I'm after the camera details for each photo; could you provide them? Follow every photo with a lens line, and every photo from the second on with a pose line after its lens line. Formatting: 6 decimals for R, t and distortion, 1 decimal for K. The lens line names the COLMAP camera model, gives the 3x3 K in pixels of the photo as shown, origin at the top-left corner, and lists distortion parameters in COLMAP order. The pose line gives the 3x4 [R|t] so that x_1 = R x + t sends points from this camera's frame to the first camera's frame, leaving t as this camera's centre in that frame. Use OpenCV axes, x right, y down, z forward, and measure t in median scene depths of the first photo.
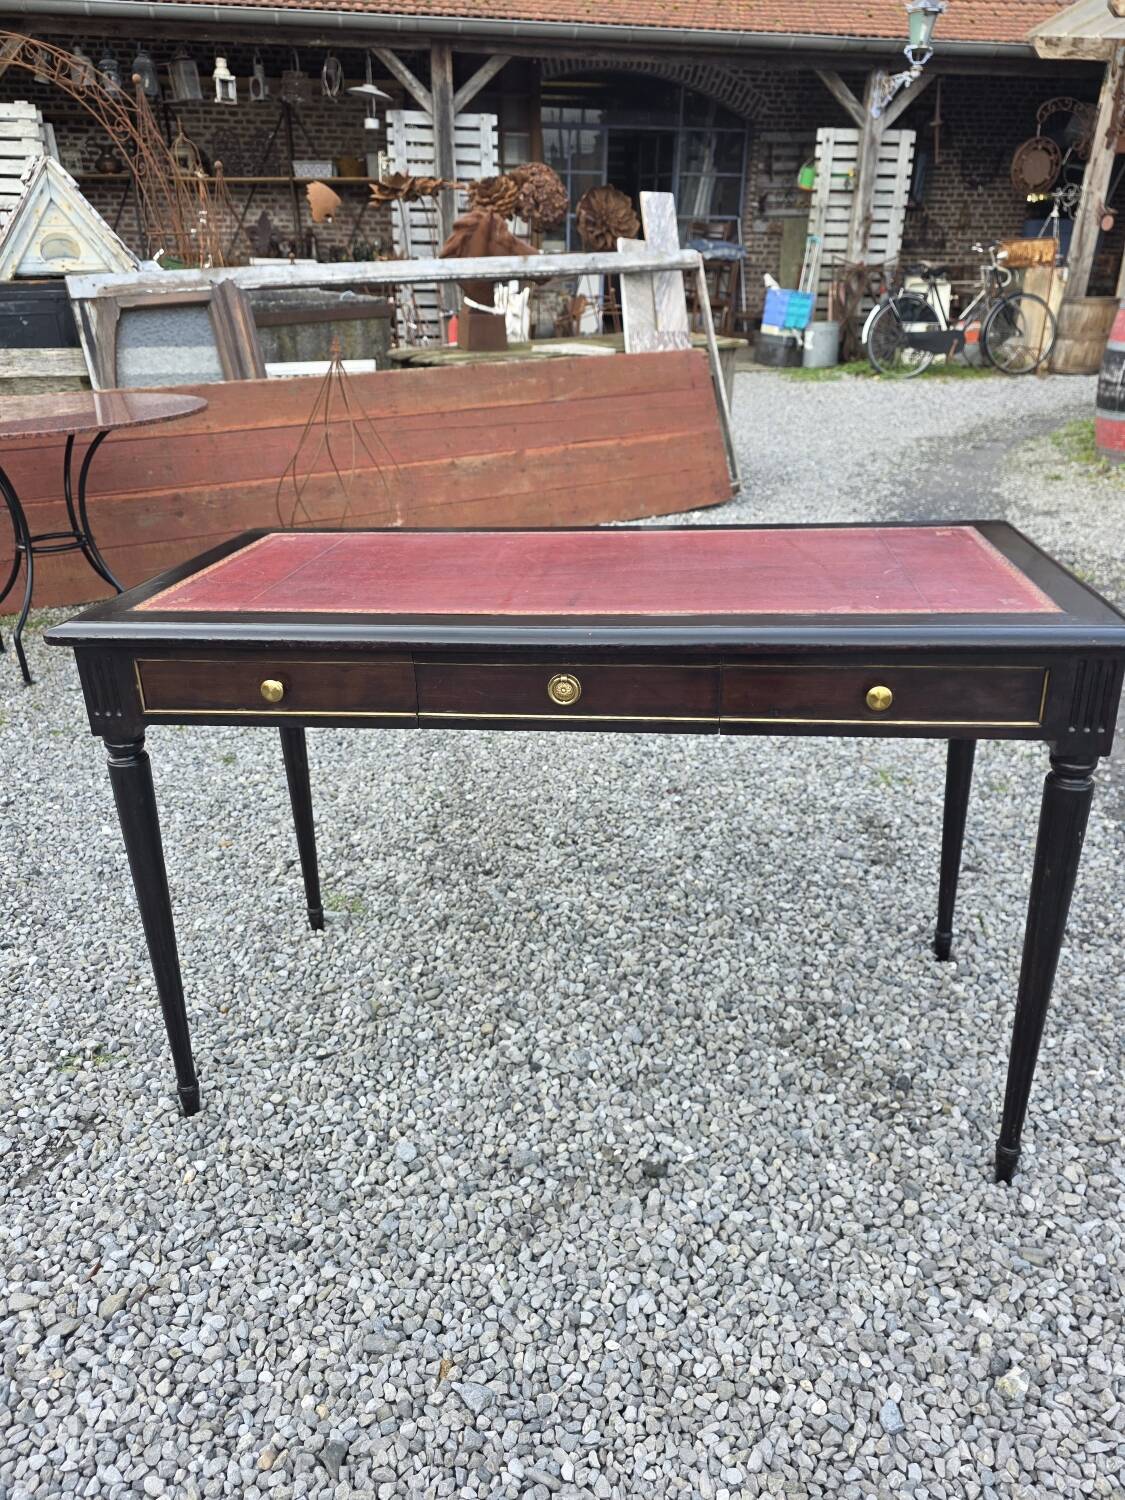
lens RADIAL K [[1091.0, 0, 547.7], [0, 1091.0, 757.4], [0, 0, 1]] dist [0.044176, -0.029977]
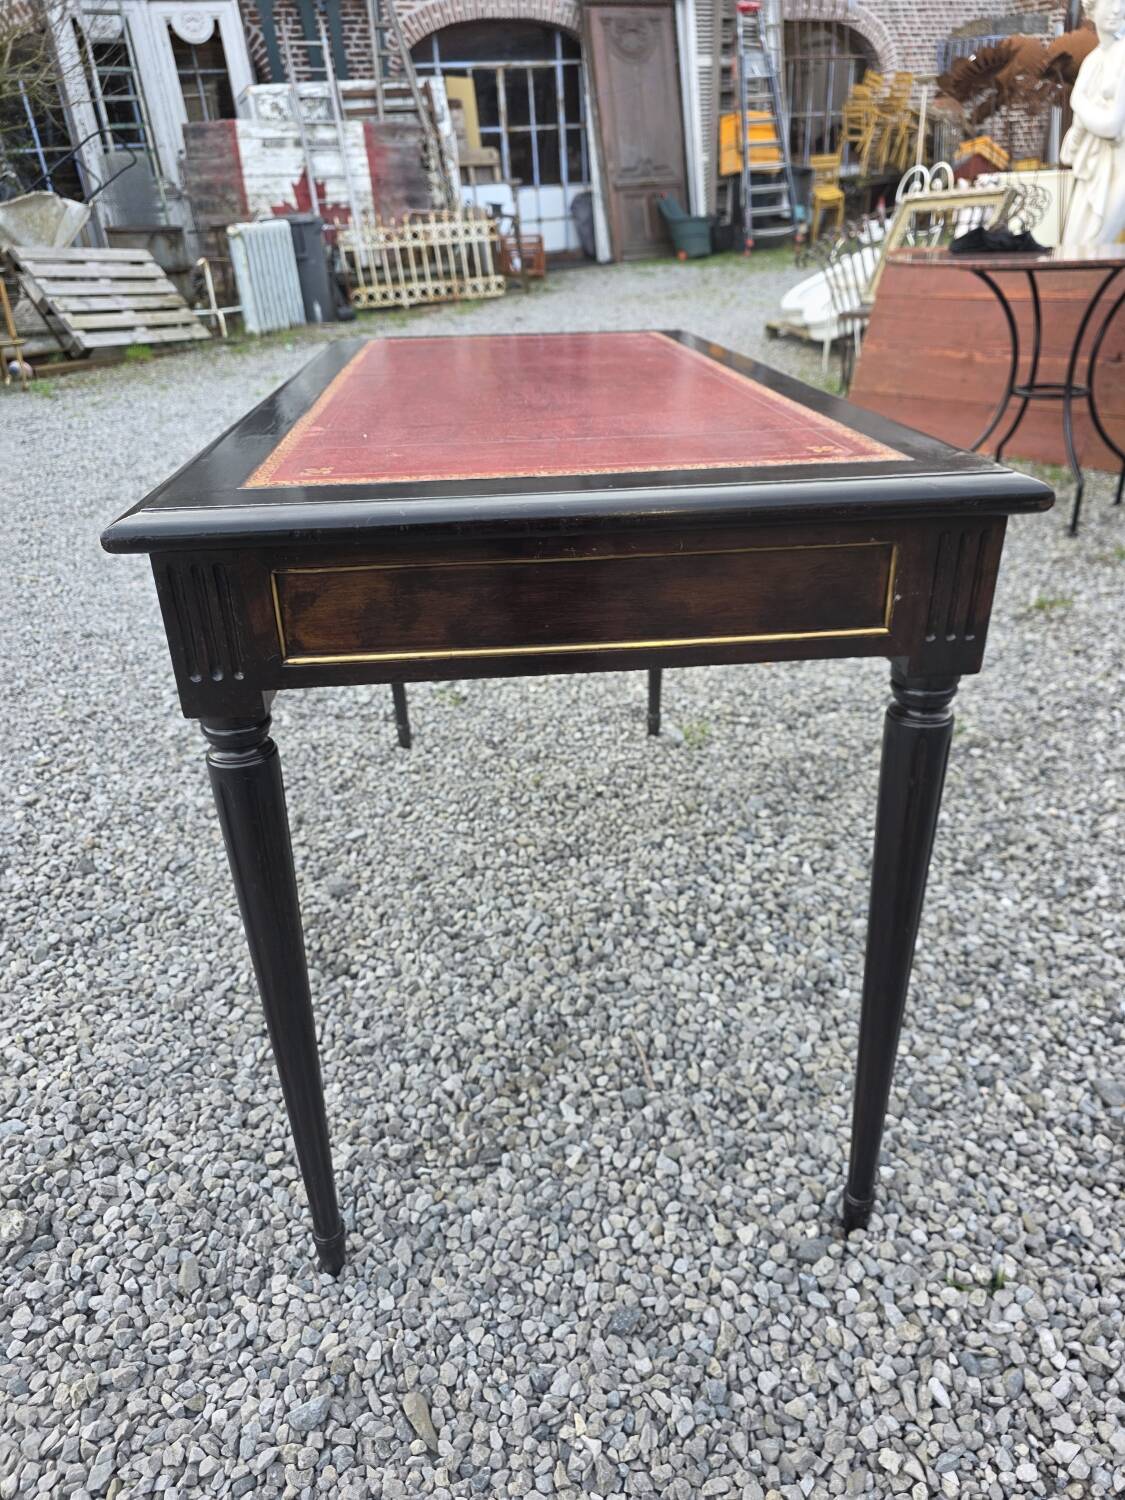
lens RADIAL K [[1010.0, 0, 560.2], [0, 1010.0, 747.3], [0, 0, 1]] dist [0.027274, -0.015875]
pose [[0.230453, 0.464207, -0.855221, 0.833300], [-0.364543, 0.856059, 0.366430, -0.216939], [0.902220, 0.227320, 0.366505, 0.768269]]
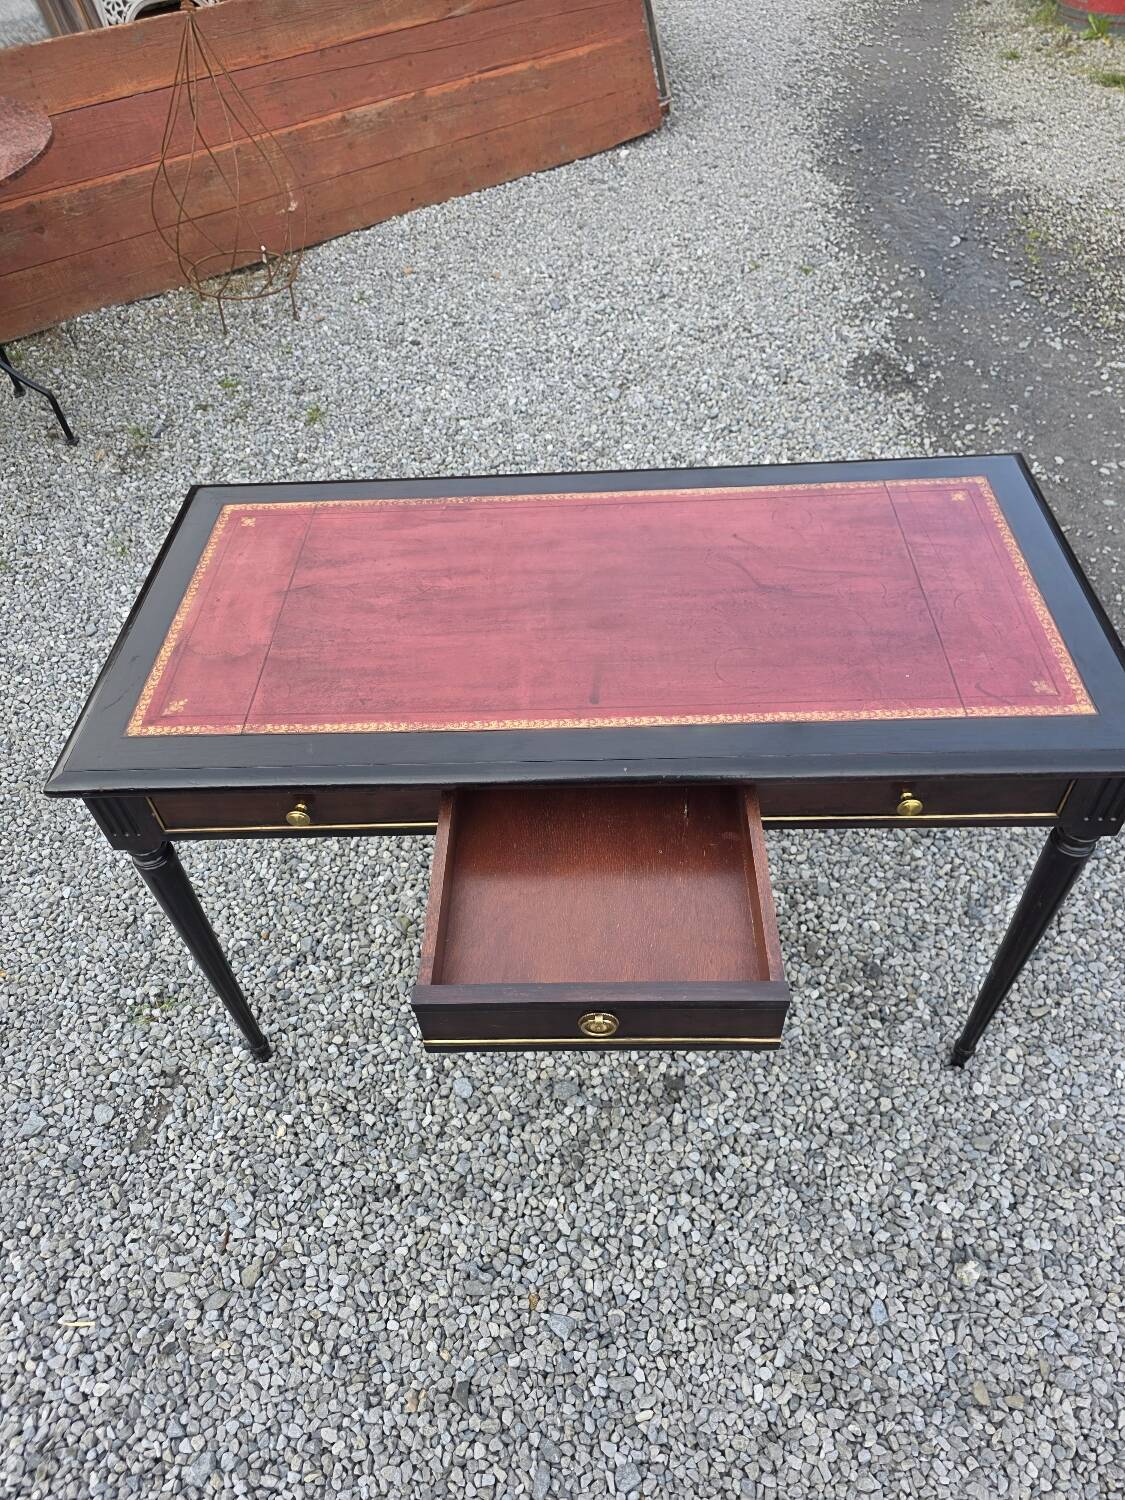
lens RADIAL K [[1011.1, 0, 558.6], [0, 1011.1, 768.6], [0, 0, 1]] dist [0.057290, -0.048655]
pose [[0.993078, -0.099171, 0.062941, -0.061684], [0.063998, 0.906175, 0.418032, -0.394840], [-0.098493, -0.411110, 0.906249, 0.143774]]
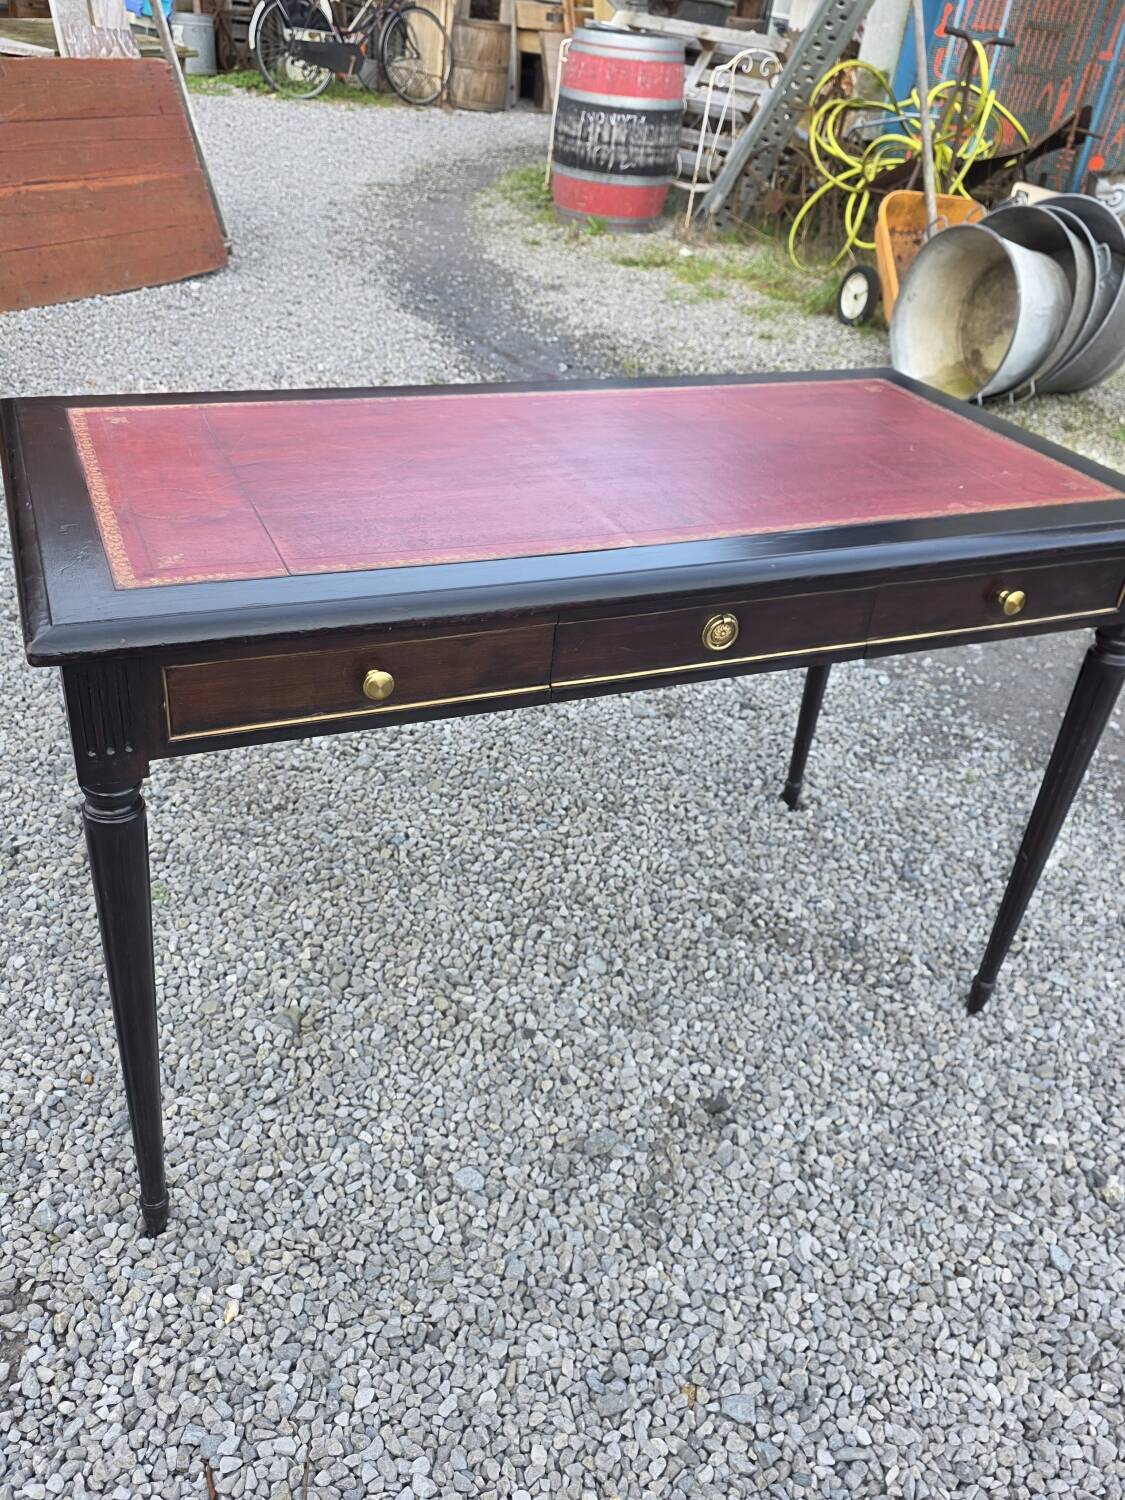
lens RADIAL K [[1187.1, 0, 536.0], [0, 1187.1, 774.9], [0, 0, 1]] dist [0.049080, -0.042979]
pose [[0.856077, -0.192637, 0.479608, -0.462594], [0.095203, 0.970841, 0.220011, -0.140237], [-0.508005, -0.142686, 0.849454, 0.233962]]
